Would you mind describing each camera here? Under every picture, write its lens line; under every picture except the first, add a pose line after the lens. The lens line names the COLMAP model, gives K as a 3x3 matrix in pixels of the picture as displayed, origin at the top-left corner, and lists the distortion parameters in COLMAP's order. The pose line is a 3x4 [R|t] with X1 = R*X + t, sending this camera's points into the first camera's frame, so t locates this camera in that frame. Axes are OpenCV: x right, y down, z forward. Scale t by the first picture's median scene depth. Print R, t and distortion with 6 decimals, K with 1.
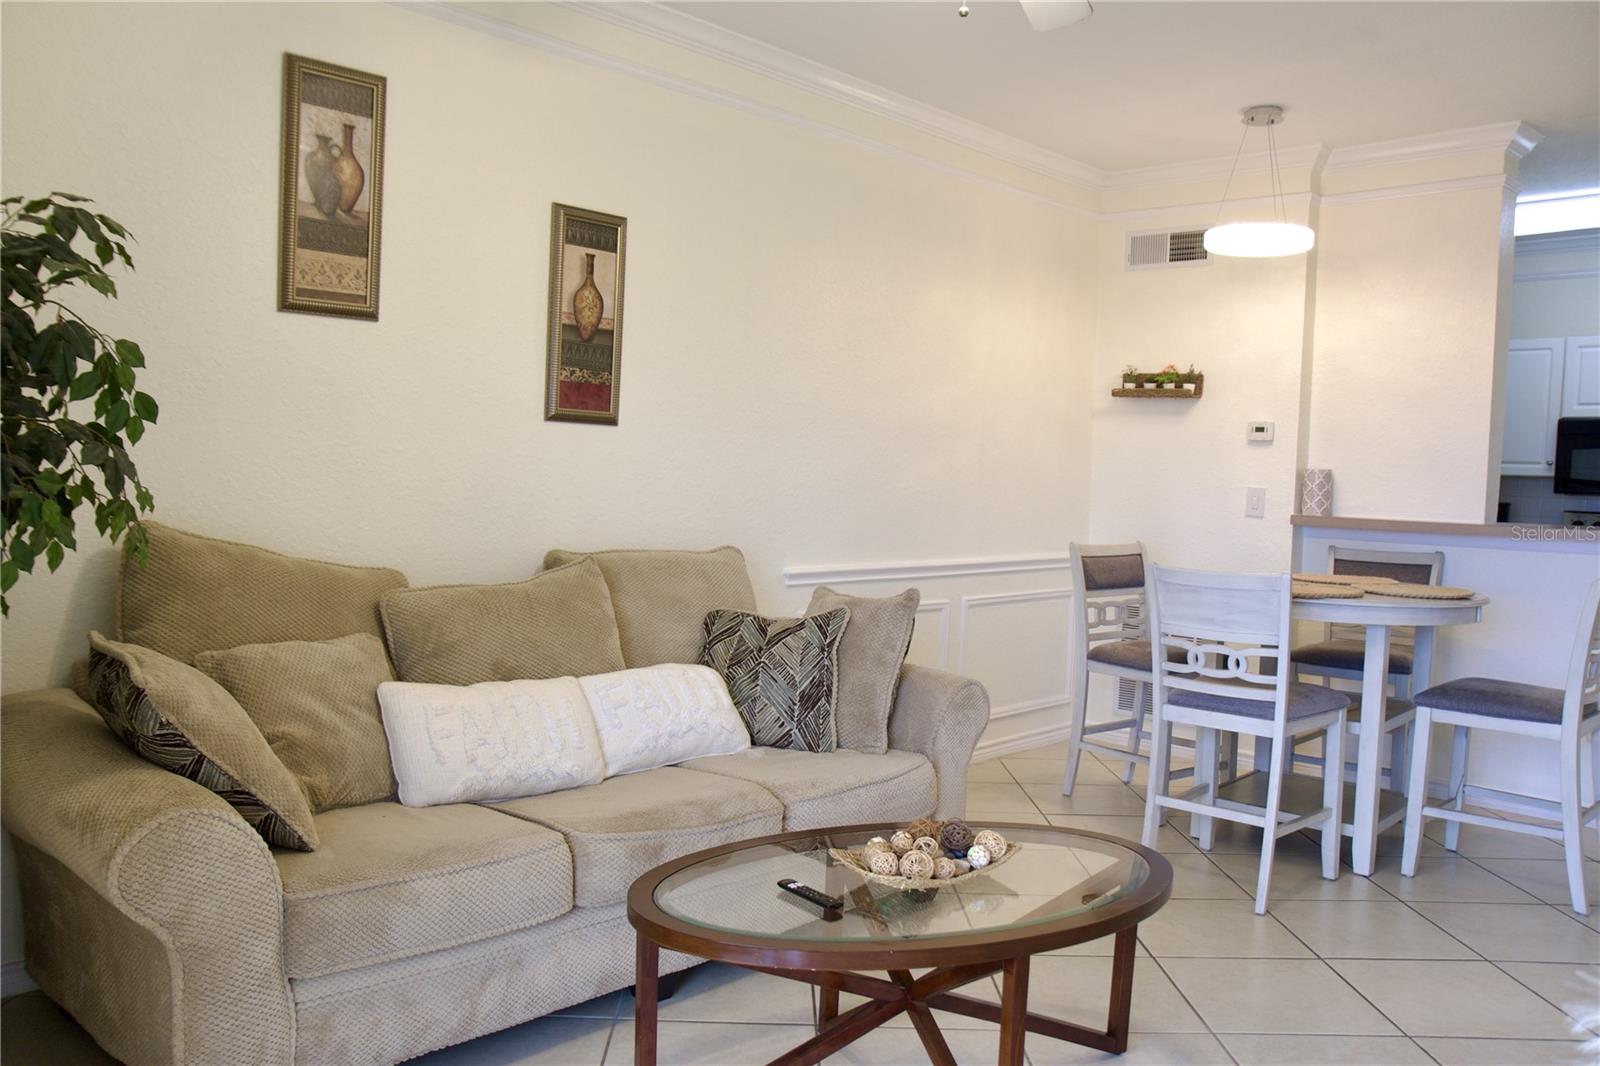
lens RADIAL K [[1254.0, 0, 802.7], [0, 1254.0, 539.2], [0, 0, 1]] dist [-0.098835, 0.102299]
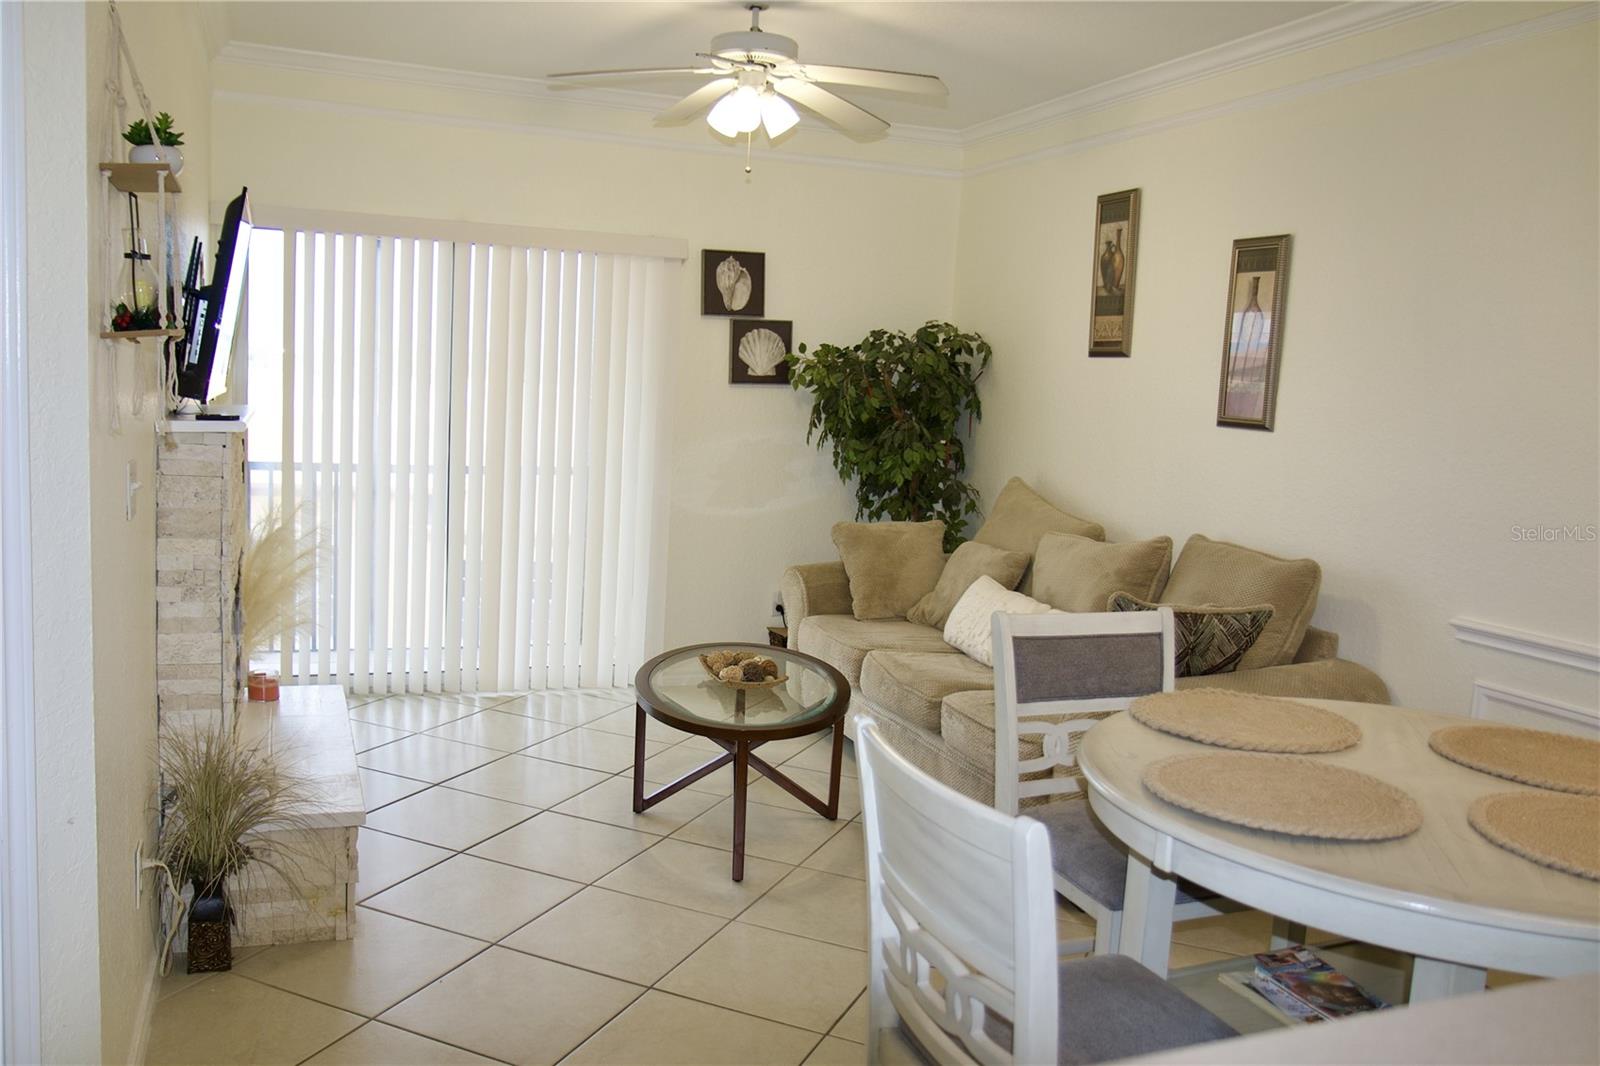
lens RADIAL K [[1315.4, 0, 796.1], [0, 1315.4, 522.0], [0, 0, 1]] dist [-0.017114, -0.000332]
pose [[-0.409105, 0.044614, -0.911396, 1.258018], [-0.118595, 0.987733, 0.101585, -0.097175], [0.904748, 0.149646, -0.398795, 1.318519]]
